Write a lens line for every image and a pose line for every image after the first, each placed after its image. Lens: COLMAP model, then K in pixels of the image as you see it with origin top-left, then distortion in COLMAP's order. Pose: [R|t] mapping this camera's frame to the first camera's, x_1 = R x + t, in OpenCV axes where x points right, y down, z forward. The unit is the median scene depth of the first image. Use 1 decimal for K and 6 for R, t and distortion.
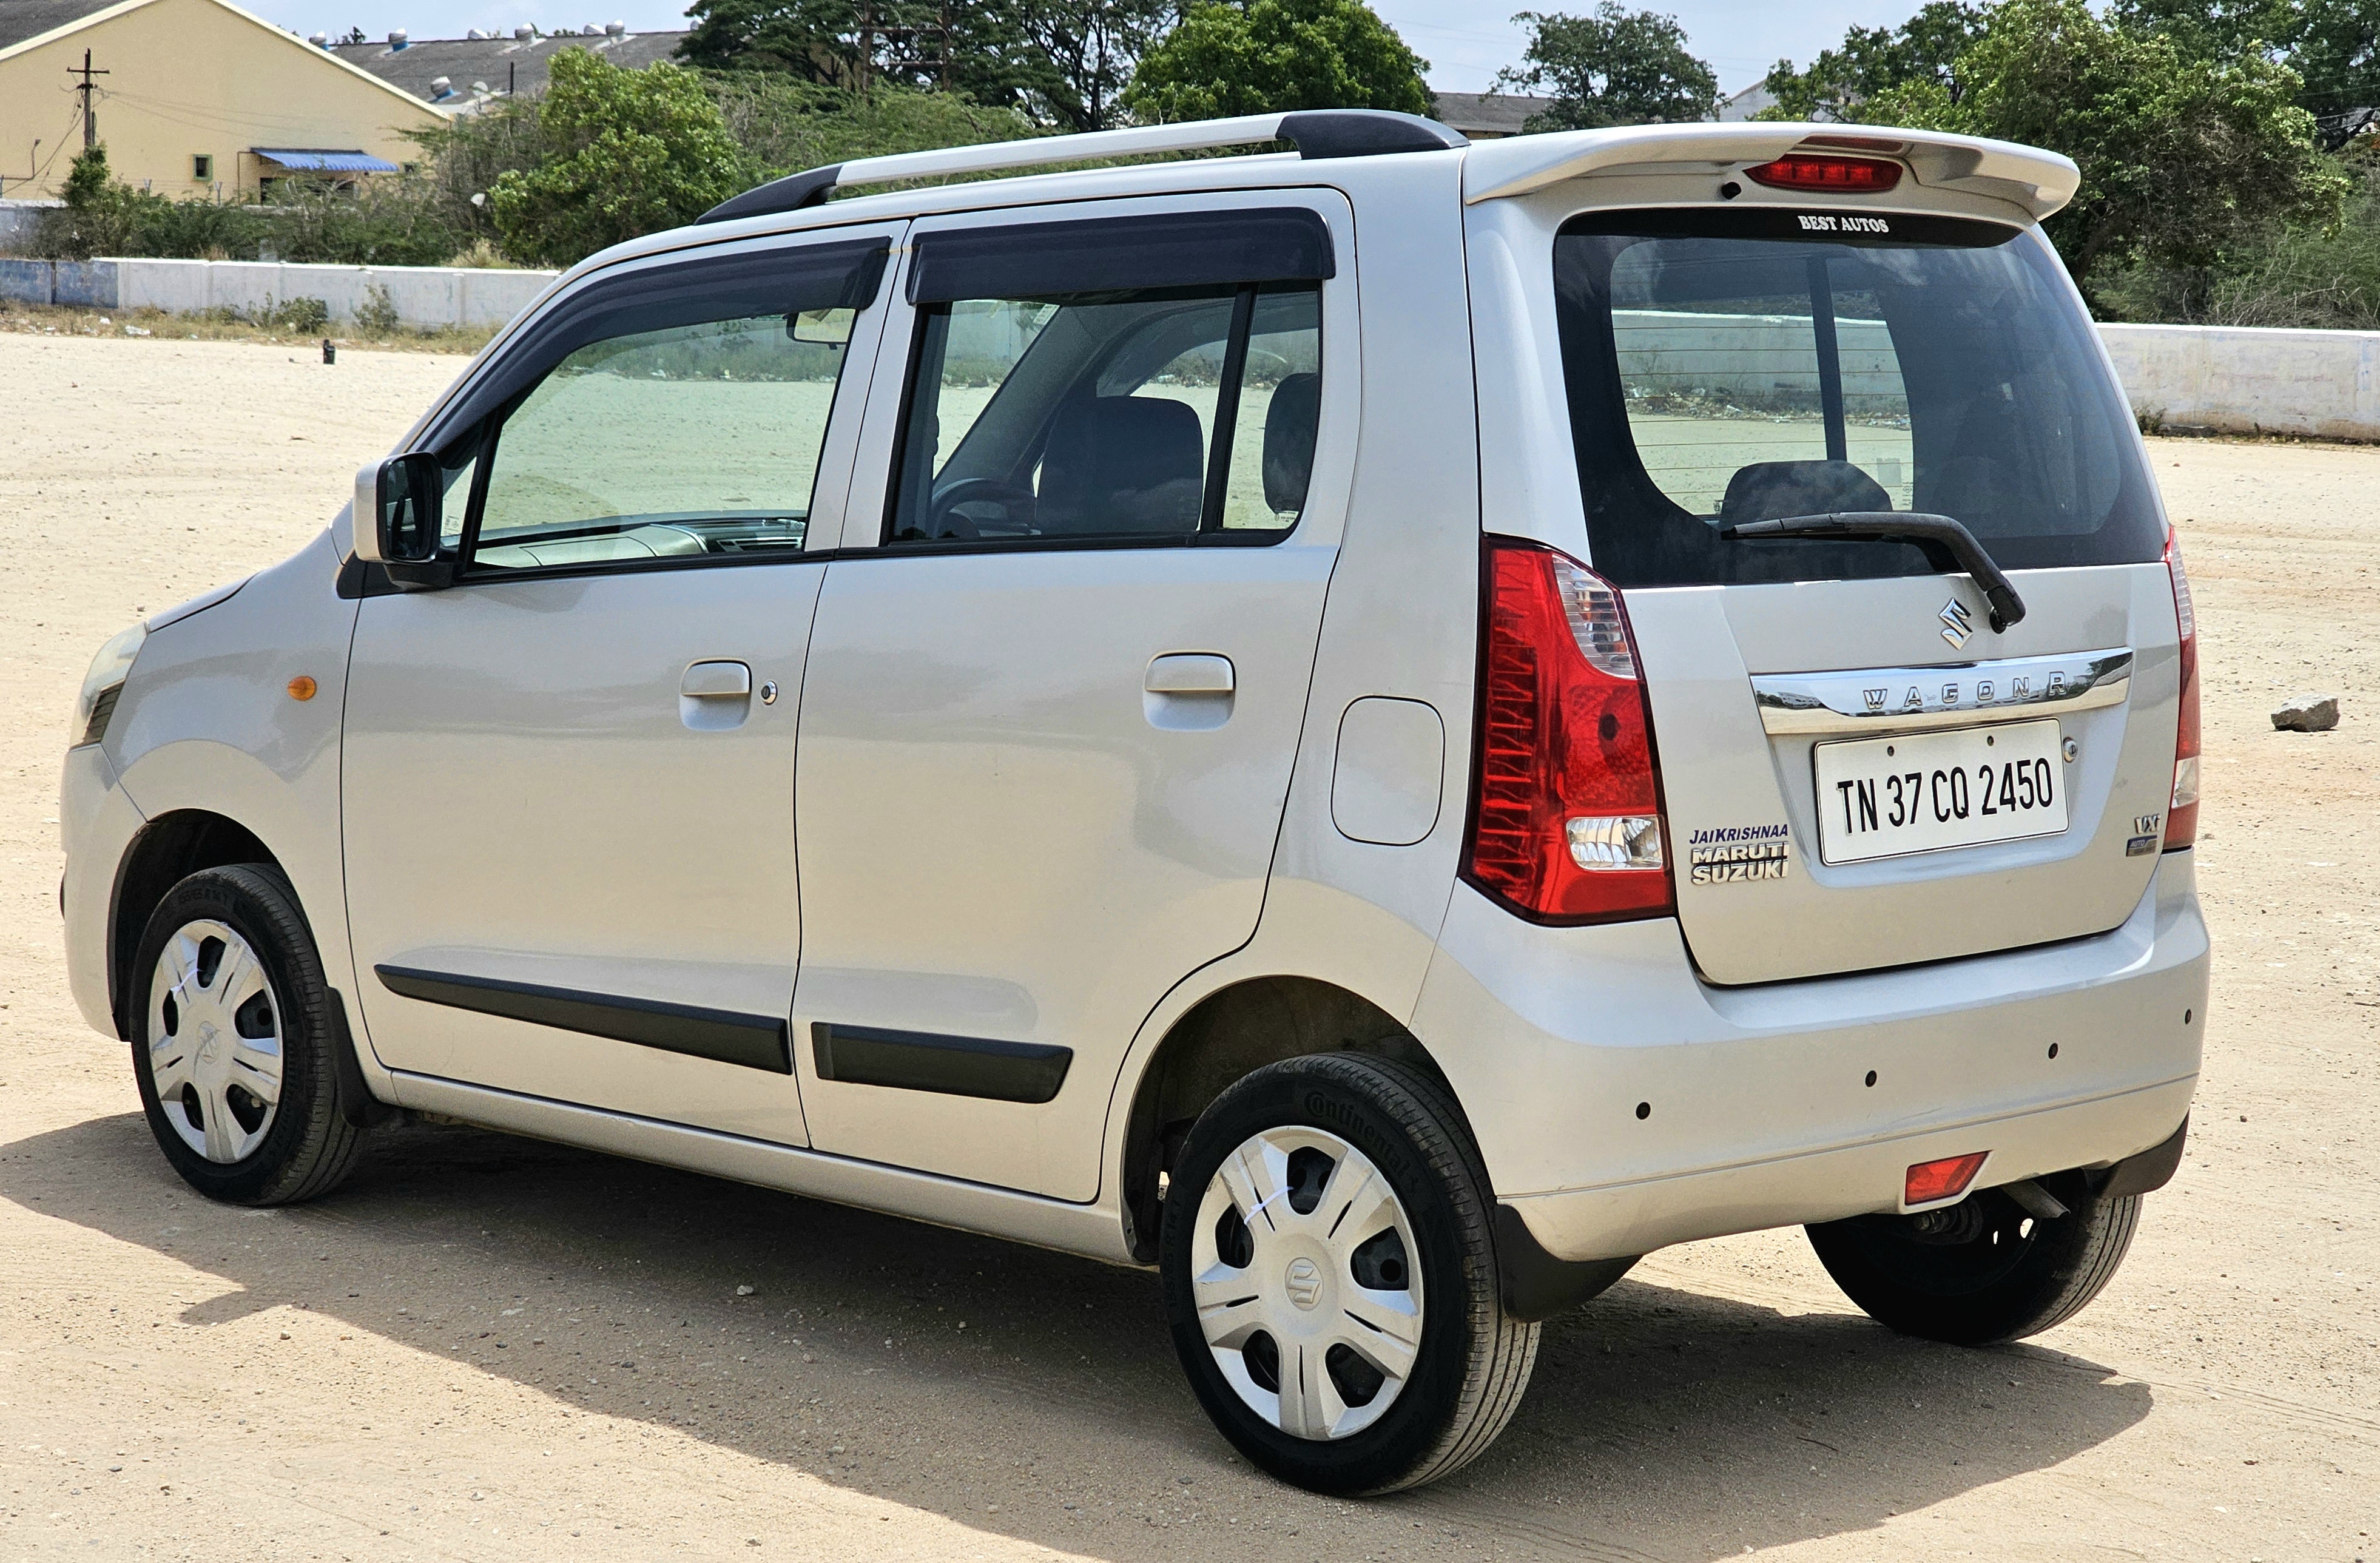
lens RADIAL K [[4879.3, 0, 1188.8], [0, 4879.3, 875.6], [0, 0, 1]] dist [0.176920, -0.066060]
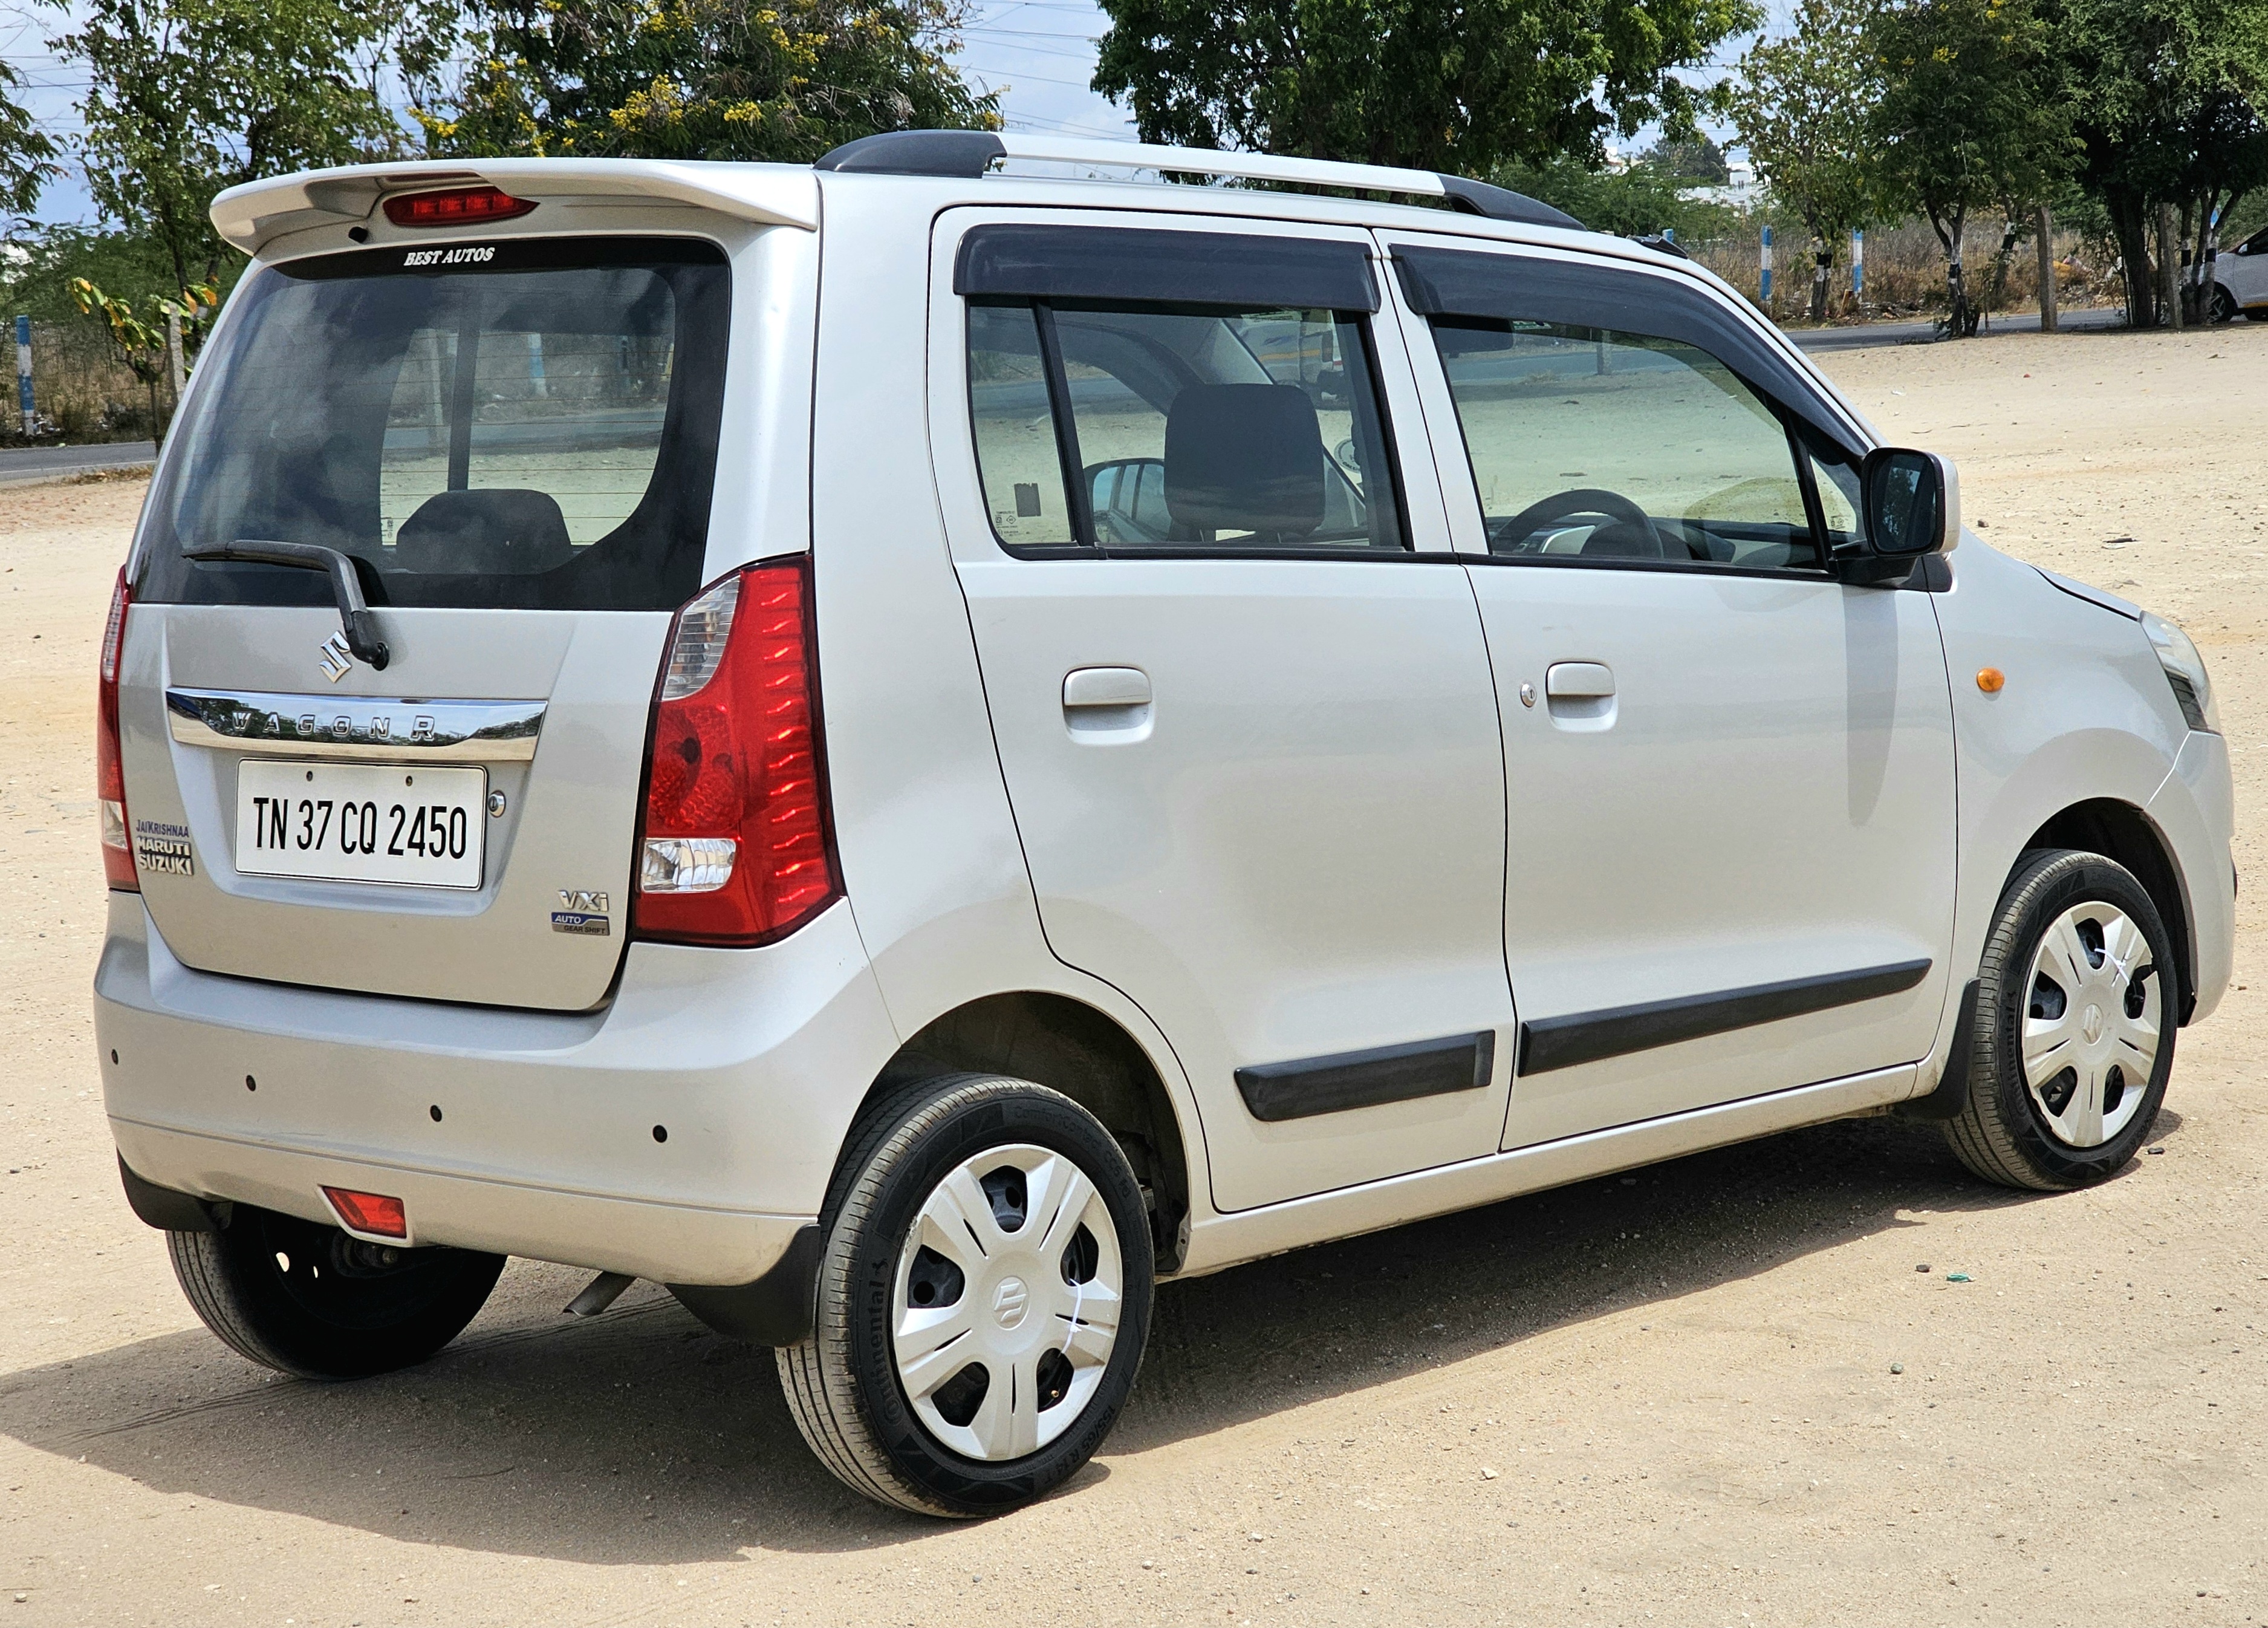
lens RADIAL K [[4807.4, 0, 1134.0], [0, 4807.4, 814.0], [0, 0, 1]] dist [-0.336657, 0.440871]
pose [[0.008515, 0.087182, -0.996156, 1.113640], [-0.077137, 0.993281, 0.086271, -0.114276], [0.996984, 0.076106, 0.015182, 1.134657]]
